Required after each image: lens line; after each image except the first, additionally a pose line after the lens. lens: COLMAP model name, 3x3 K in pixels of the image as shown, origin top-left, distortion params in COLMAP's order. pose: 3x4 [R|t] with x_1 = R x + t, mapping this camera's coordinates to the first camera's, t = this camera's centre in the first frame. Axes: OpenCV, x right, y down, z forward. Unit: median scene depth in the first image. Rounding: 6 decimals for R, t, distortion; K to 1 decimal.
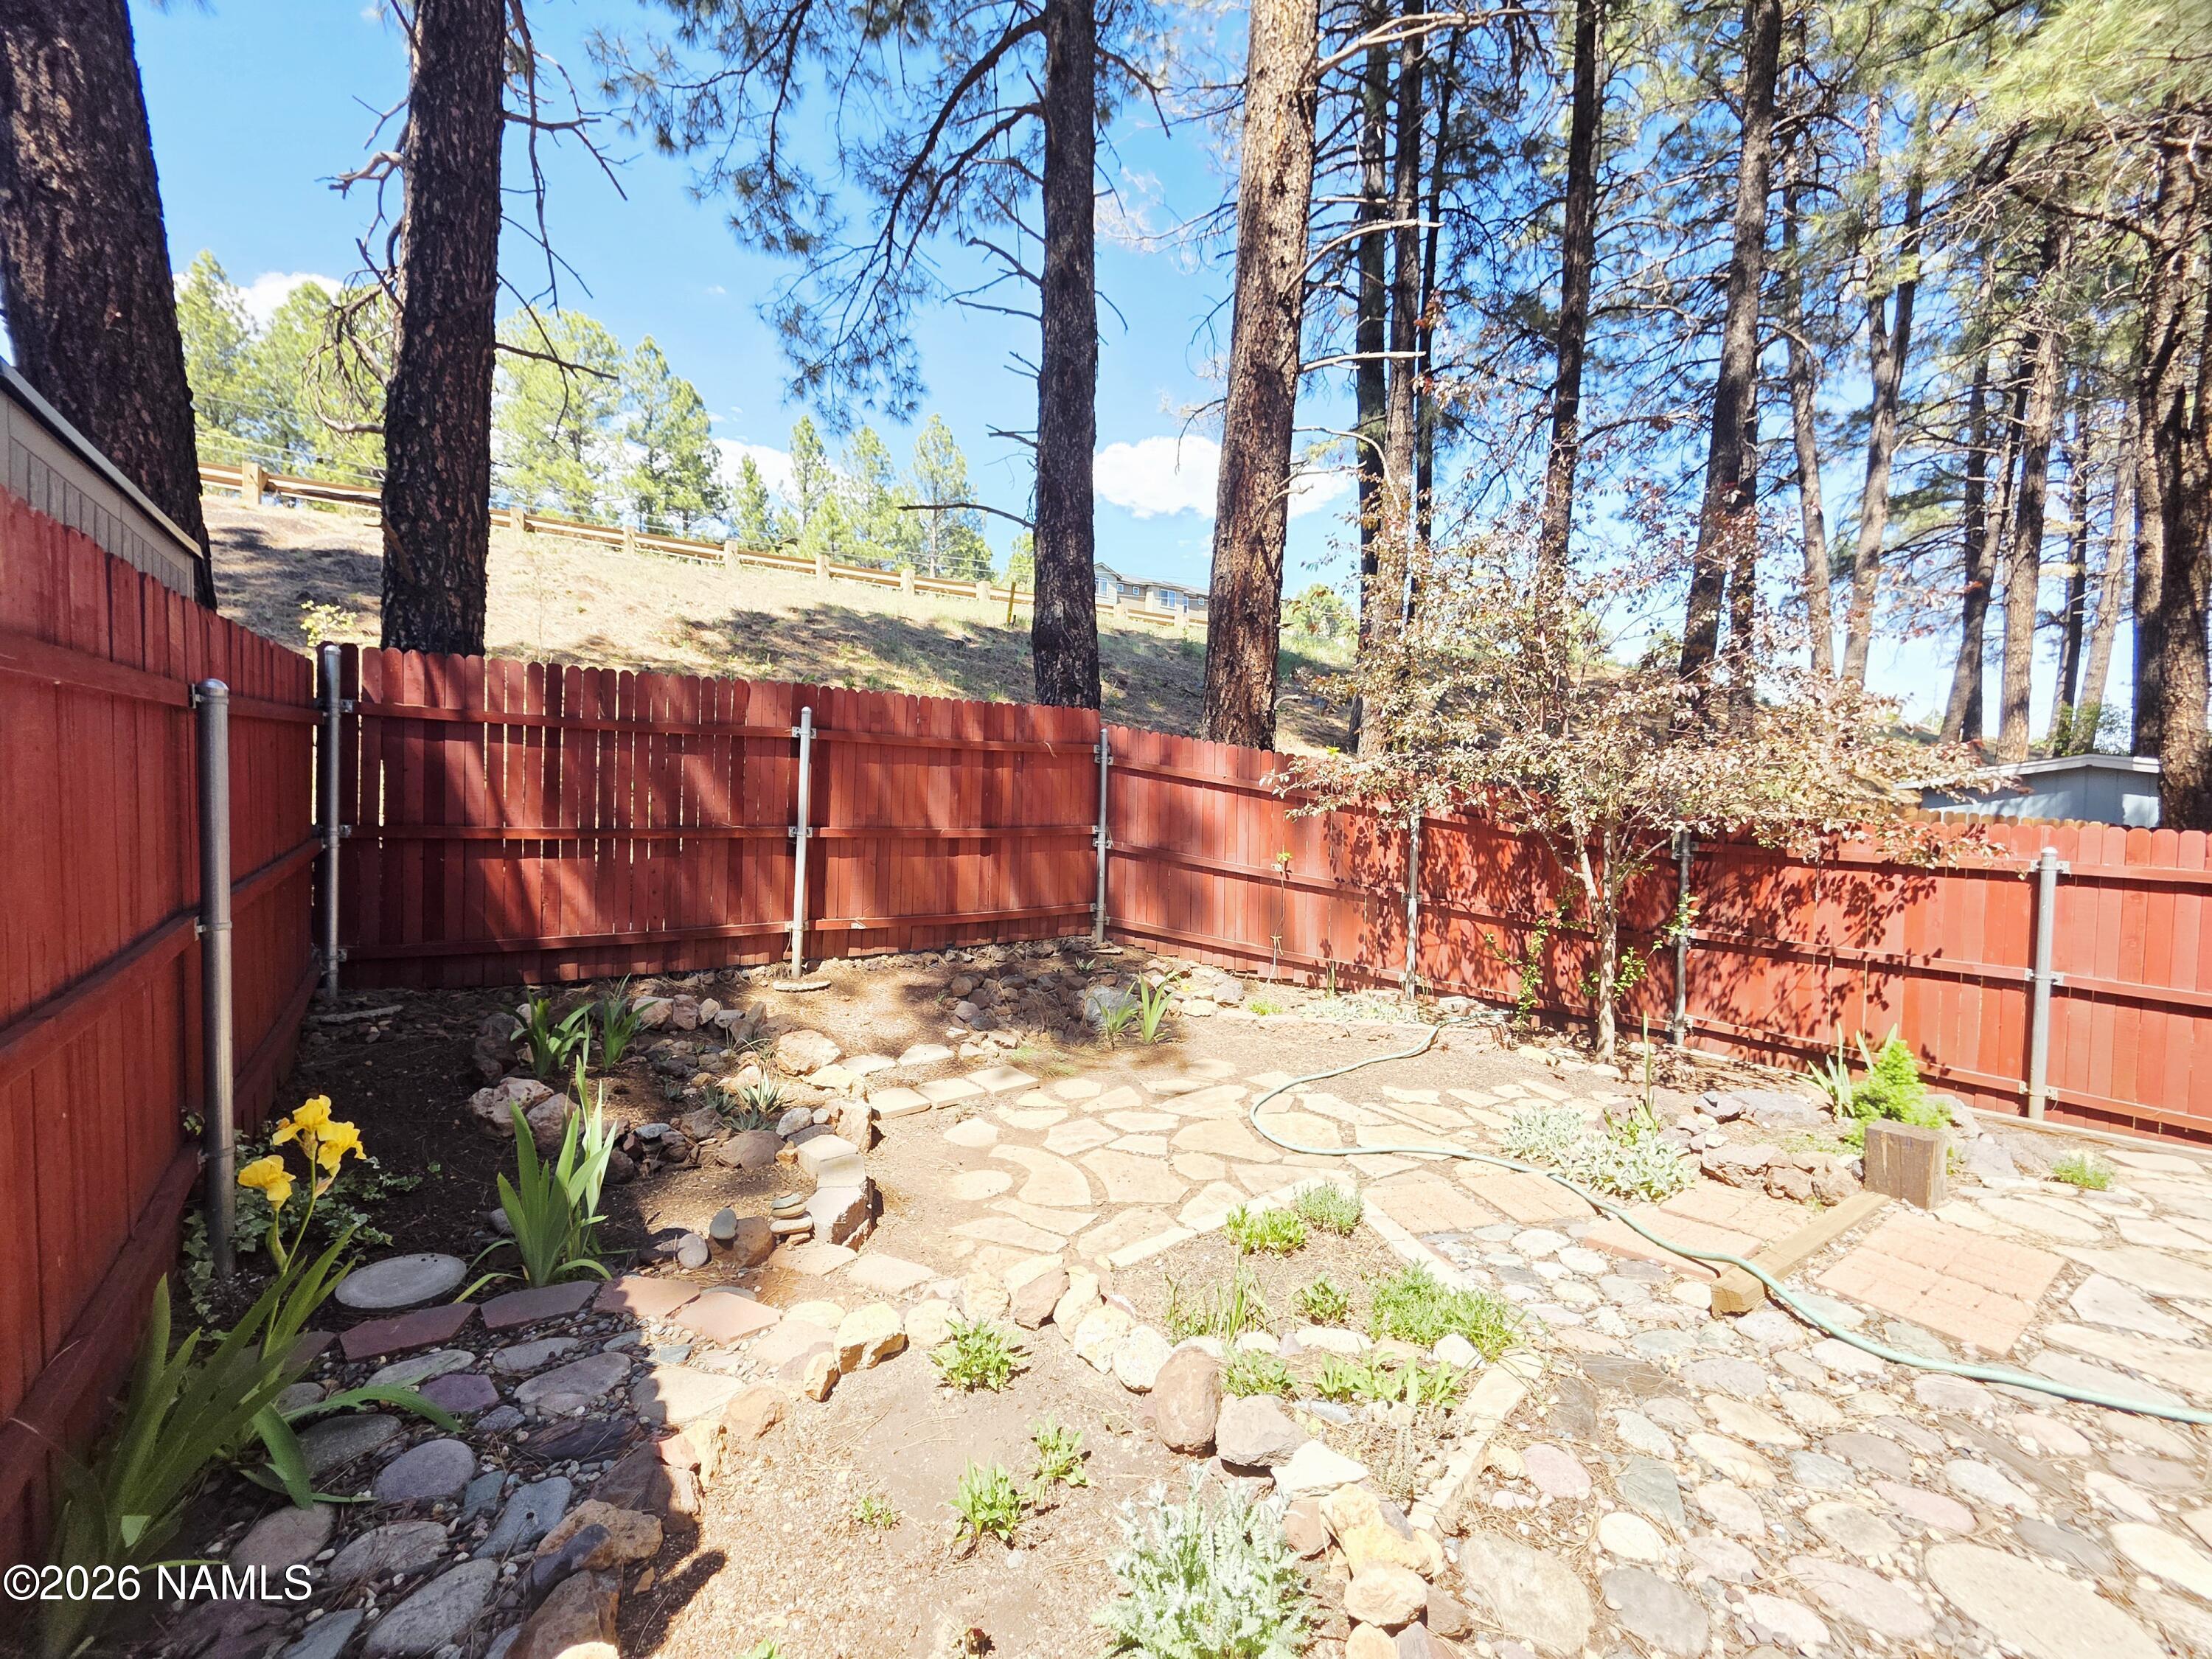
lens RADIAL K [[902.2, 0, 1100.5], [0, 902.2, 828.9], [0, 0, 1]] dist [0.000804, 0.000069]
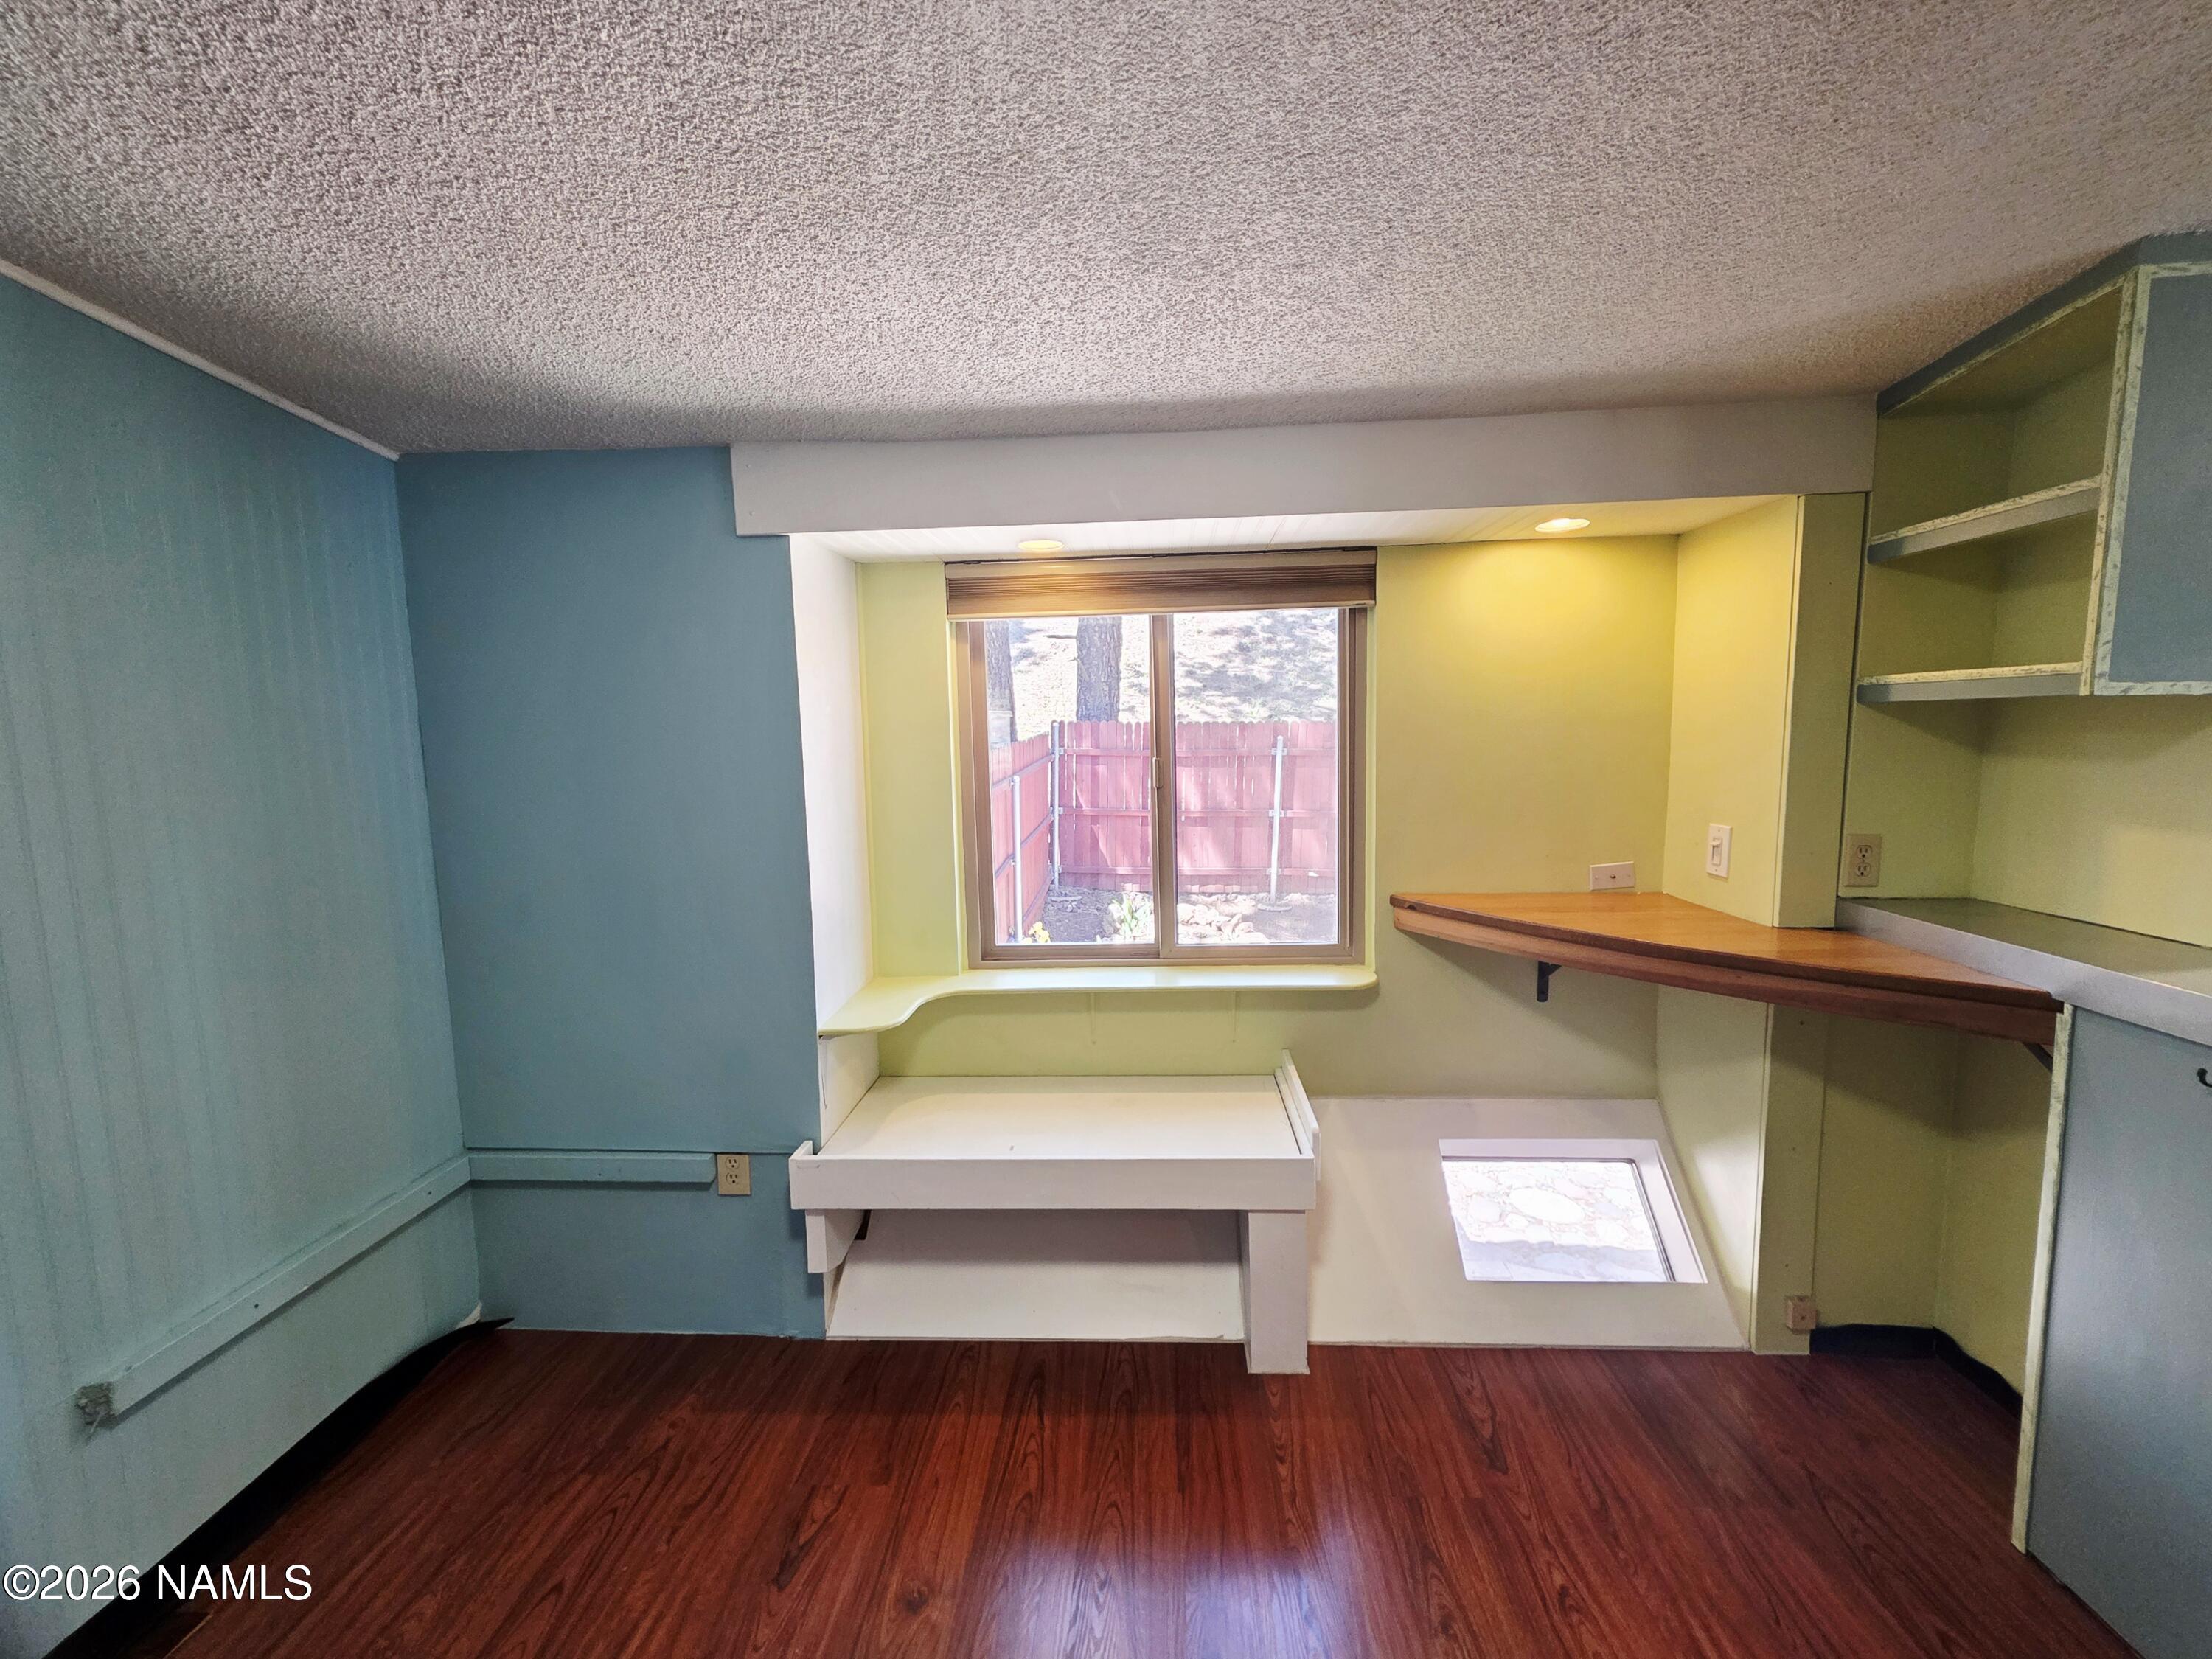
lens RADIAL K [[902.2, 0, 1100.5], [0, 902.2, 828.9], [0, 0, 1]] dist [0.000804, 0.000069]
pose [[0.774717, 0.049460, -0.630371, 0.474005], [-0.000652, 0.996998, 0.077426, -0.101254], [0.632308, -0.059572, 0.772424, -0.477343]]
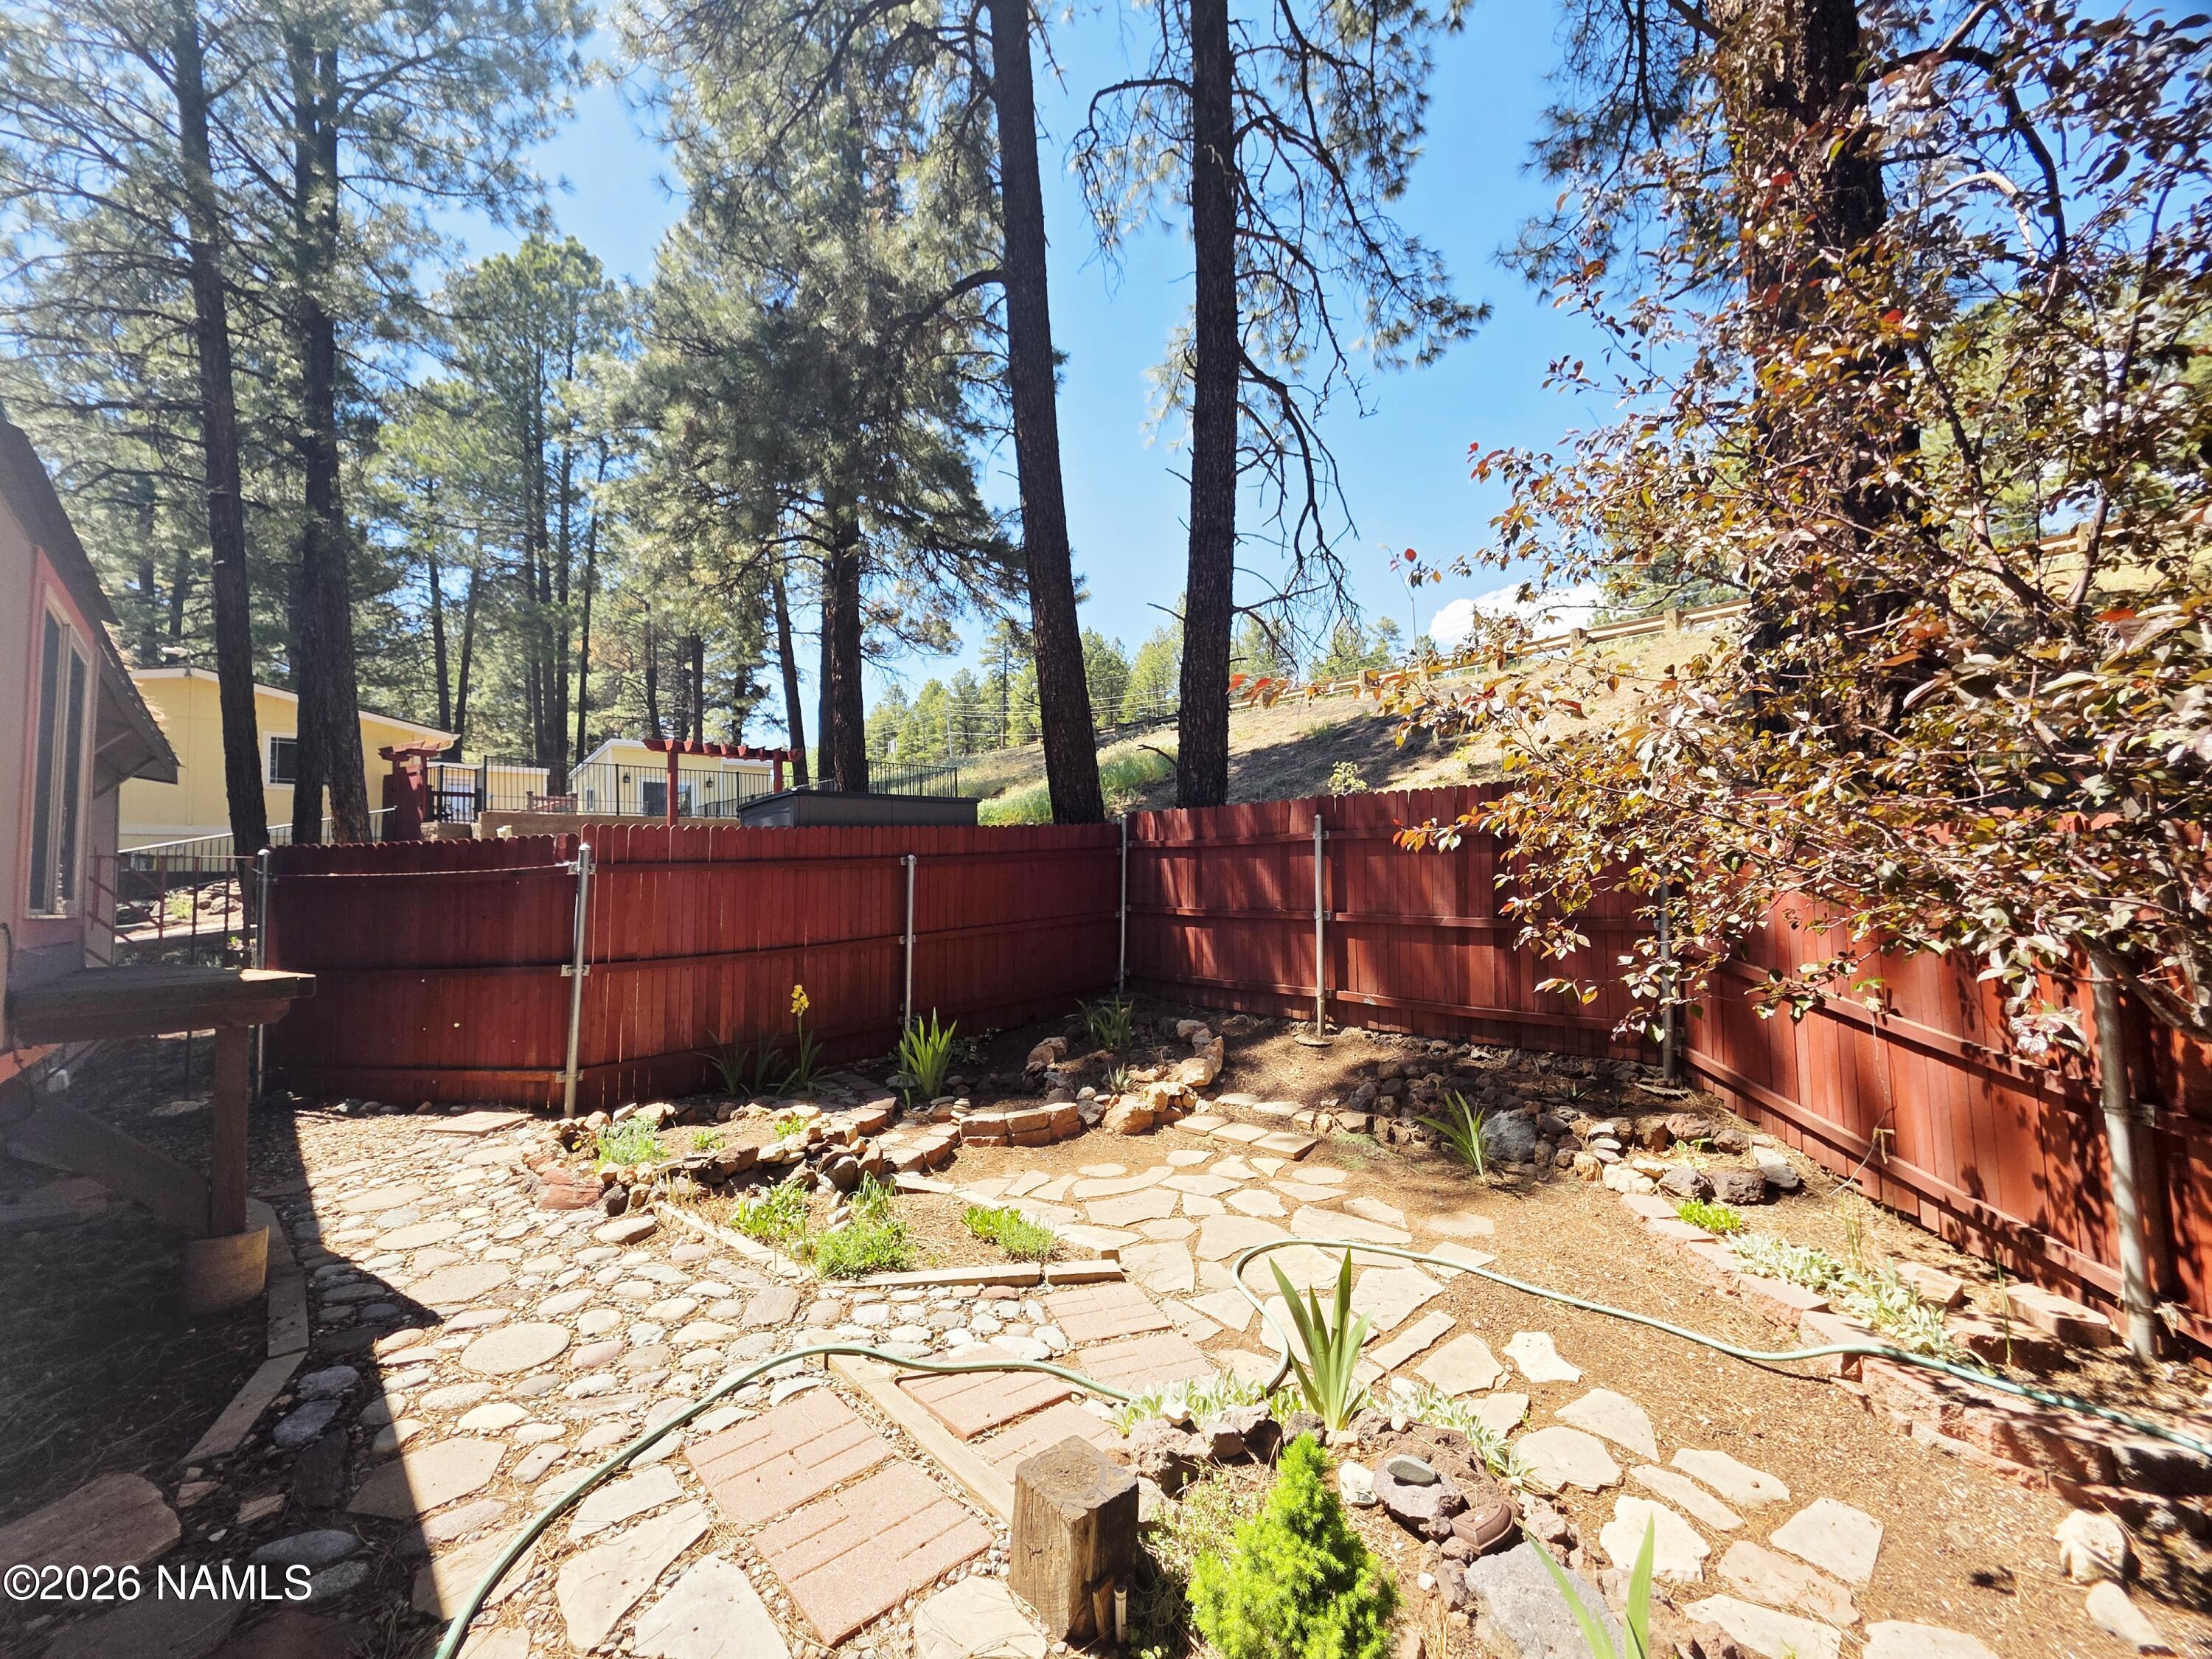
lens RADIAL K [[940.3, 0, 1106.0], [0, 940.3, 829.5], [0, 0, 1]] dist [0.000056, -0.000283]
pose [[0.119344, -0.054323, -0.991366, 0.975844], [-0.011092, 0.998367, -0.056042, -0.043480], [0.992791, 0.017684, 0.118547, 0.583145]]
